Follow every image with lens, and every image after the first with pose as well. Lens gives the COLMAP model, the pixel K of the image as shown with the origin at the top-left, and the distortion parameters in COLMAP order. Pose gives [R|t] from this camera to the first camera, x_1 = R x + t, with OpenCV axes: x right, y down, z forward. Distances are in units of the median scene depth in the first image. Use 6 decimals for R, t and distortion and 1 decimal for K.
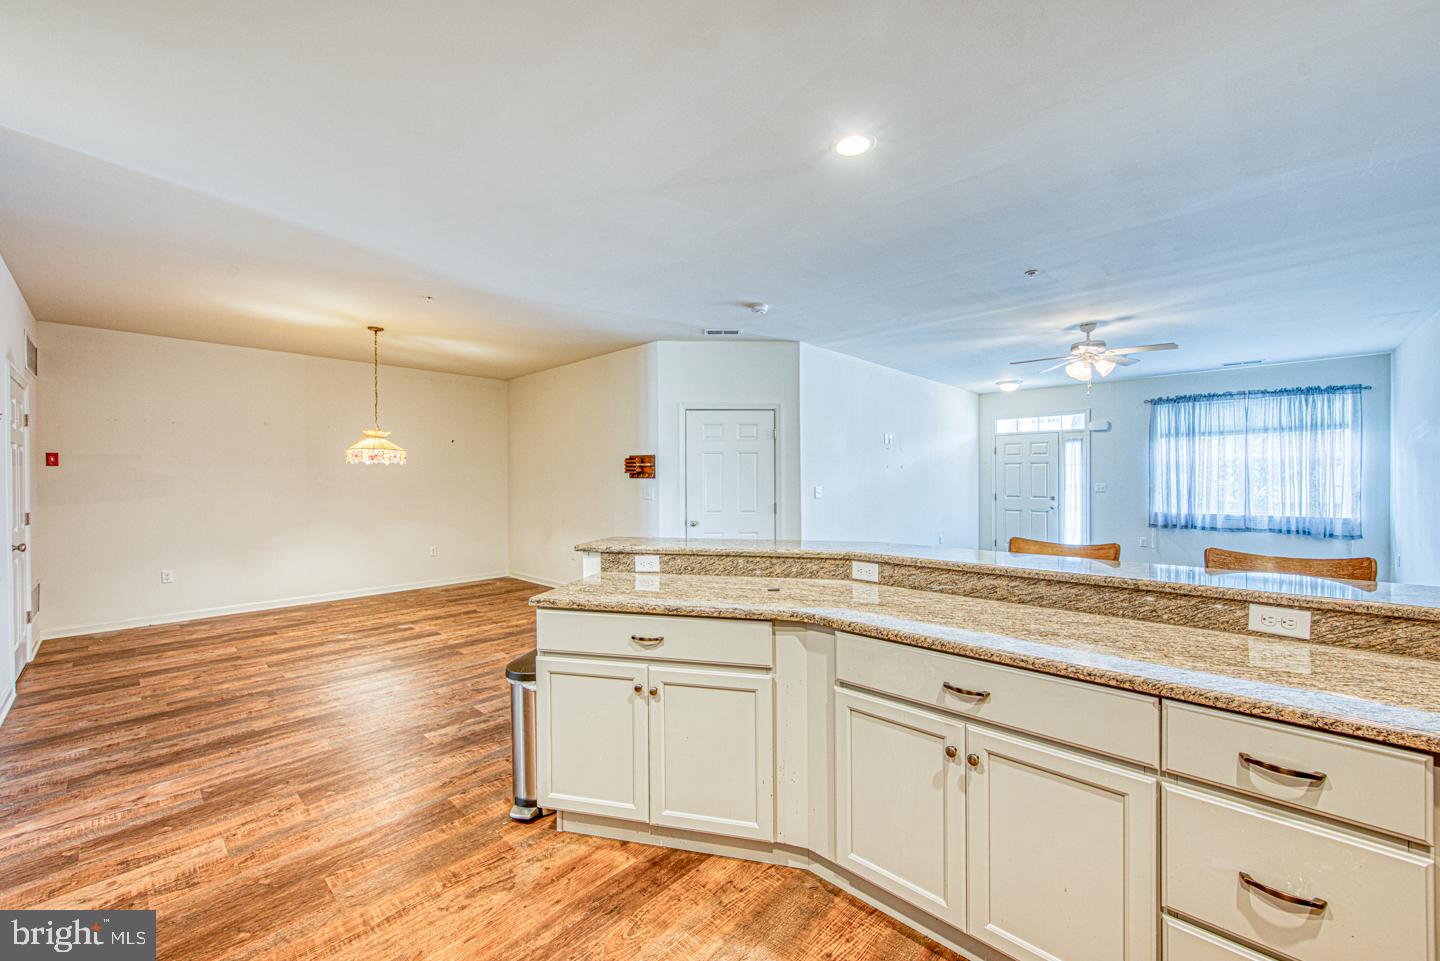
lens RADIAL K [[578.1, 0, 720.0], [0, 578.1, 480.5], [0, 0, 1]] dist [0.007181, 0.000139]
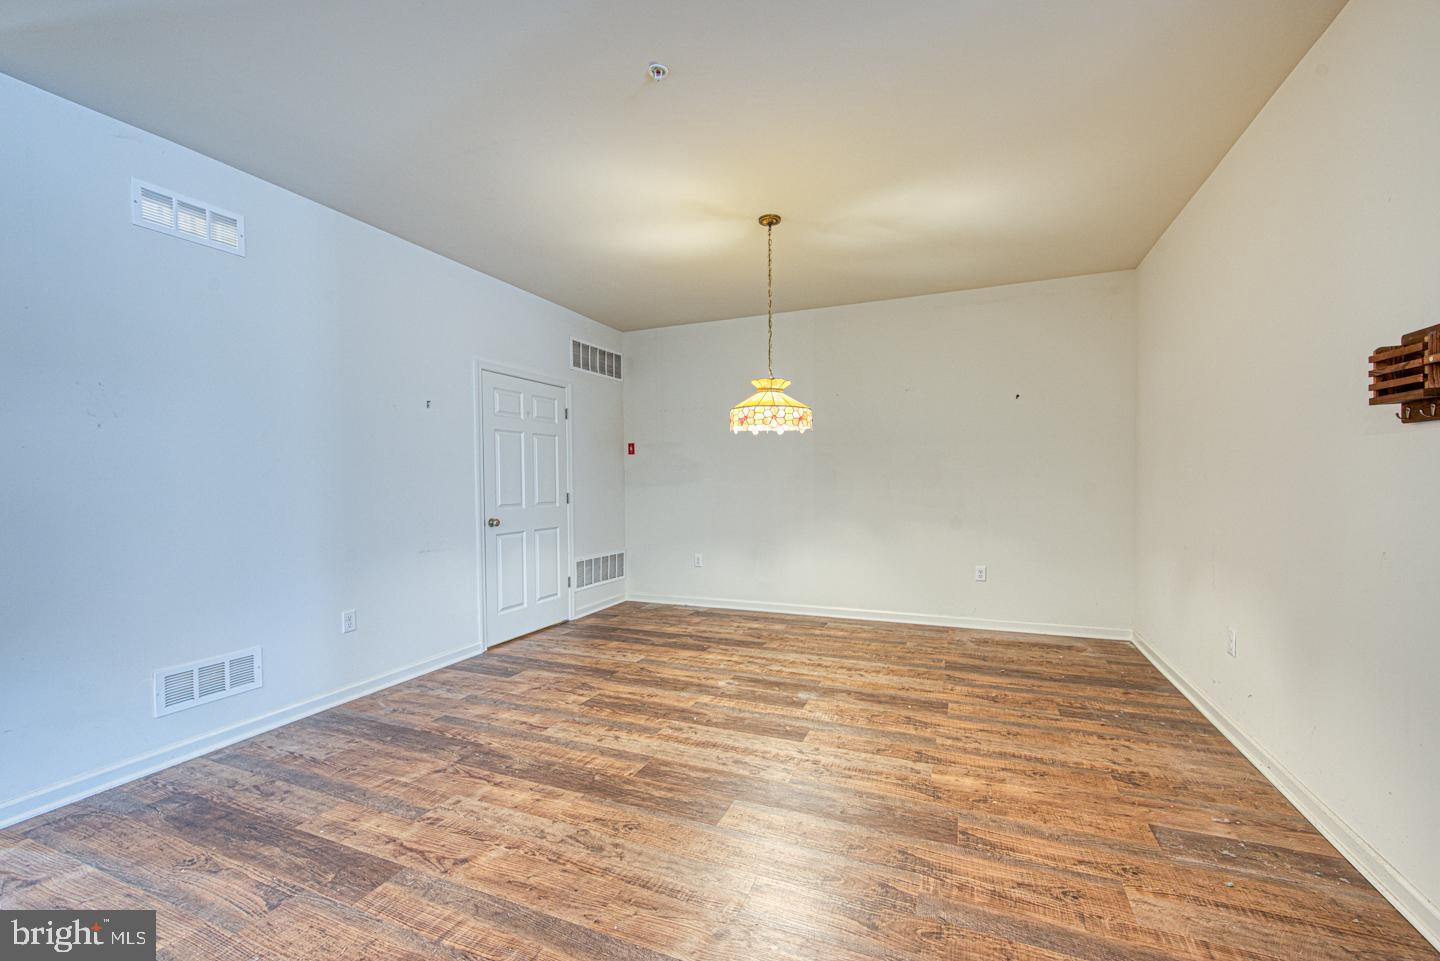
lens RADIAL K [[558.6, 0, 713.9], [0, 558.6, 484.4], [0, 0, 1]] dist [0.001050, -0.000146]
pose [[0.335840, 0.007870, -0.941886, -0.032995], [0.008260, 0.999902, 0.011300, 0.028177], [0.941883, -0.011575, 0.335743, 0.918944]]
